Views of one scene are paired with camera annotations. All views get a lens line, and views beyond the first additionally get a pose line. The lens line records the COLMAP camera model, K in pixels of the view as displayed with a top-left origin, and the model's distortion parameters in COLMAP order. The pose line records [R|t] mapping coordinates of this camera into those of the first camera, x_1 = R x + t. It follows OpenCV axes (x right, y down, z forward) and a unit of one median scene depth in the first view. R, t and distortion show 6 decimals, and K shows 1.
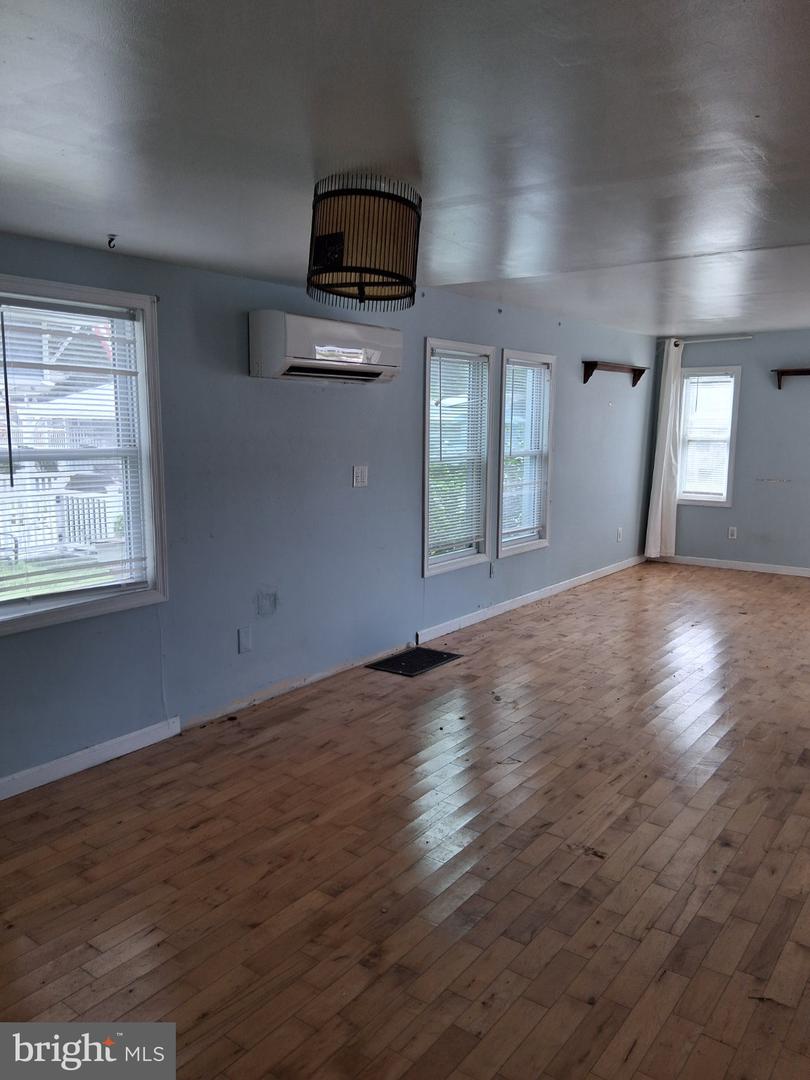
lens RADIAL K [[802.4, 0, 408.3], [0, 802.4, 545.6], [0, 0, 1]] dist [0.134176, -0.213165]
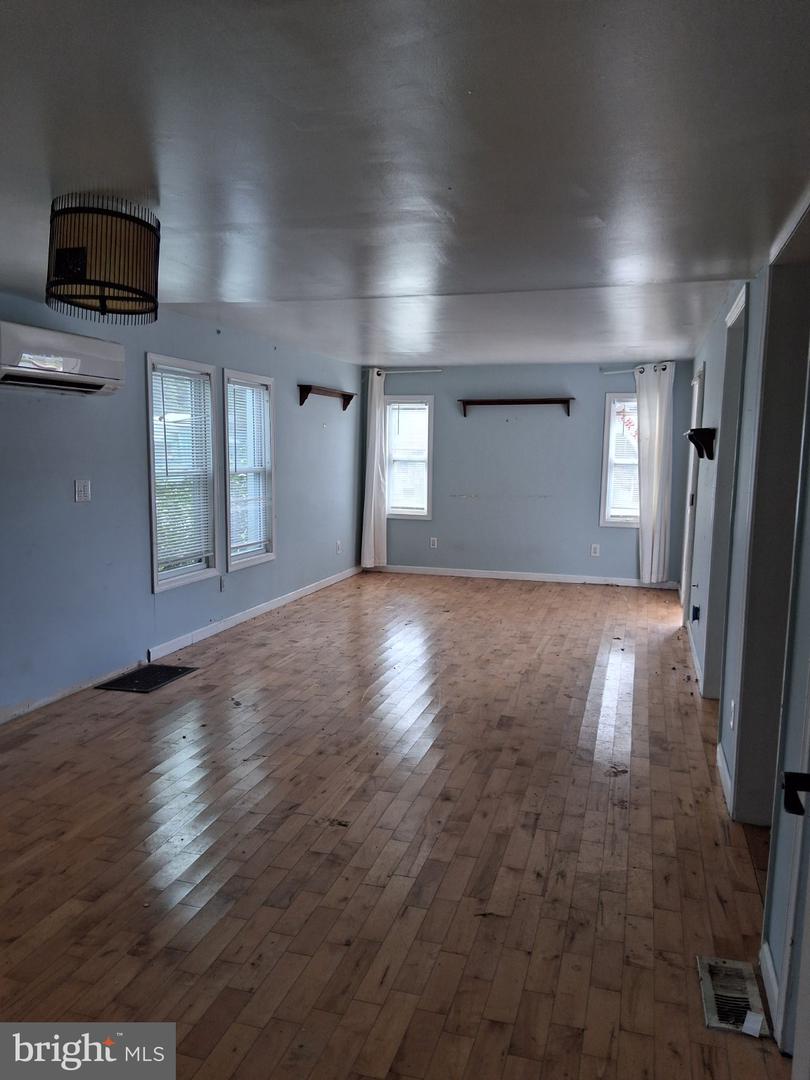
lens RADIAL K [[802.4, 0, 408.3], [0, 802.4, 545.6], [0, 0, 1]] dist [0.134176, -0.213165]
pose [[0.937760, -0.034456, 0.345570, -0.036580], [0.044210, 0.998814, -0.020381, 0.018304], [-0.344458, 0.034390, 0.938171, -0.056979]]
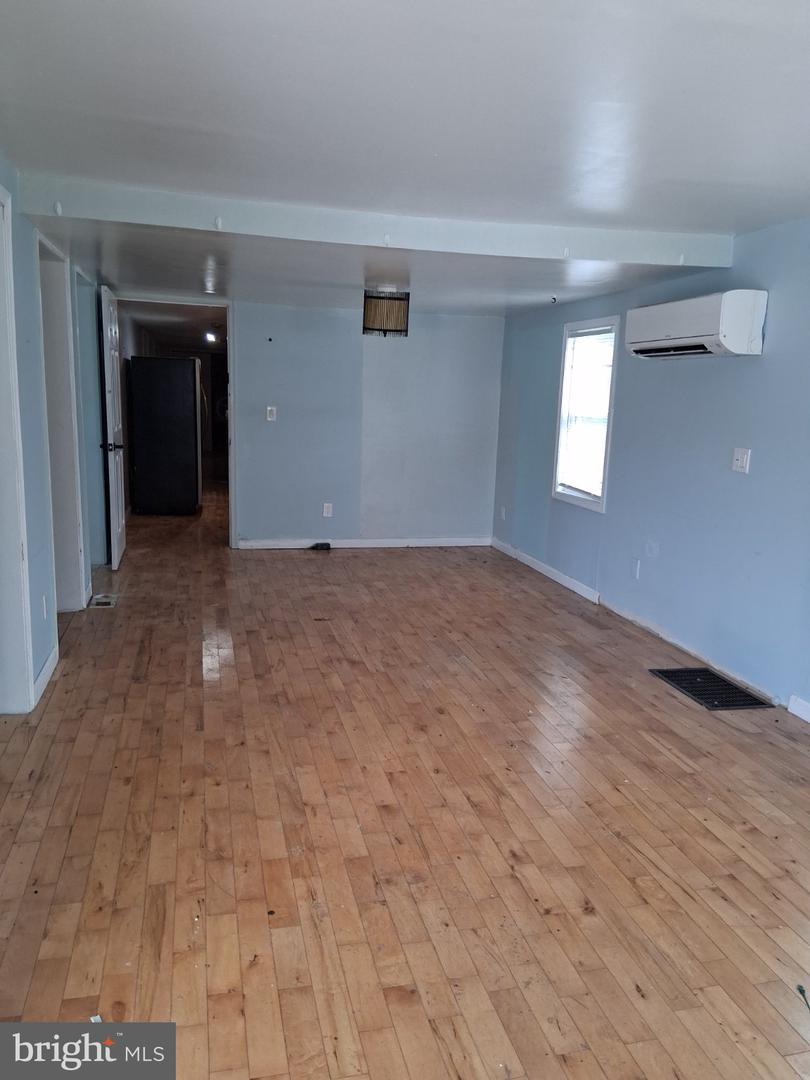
lens RADIAL K [[802.4, 0, 408.3], [0, 802.4, 545.6], [0, 0, 1]] dist [0.134176, -0.213165]
pose [[-0.627072, 0.126528, -0.768617, 0.943432], [-0.154068, 0.947081, 0.281602, -0.209172], [0.763573, 0.295004, -0.574394, 1.368977]]
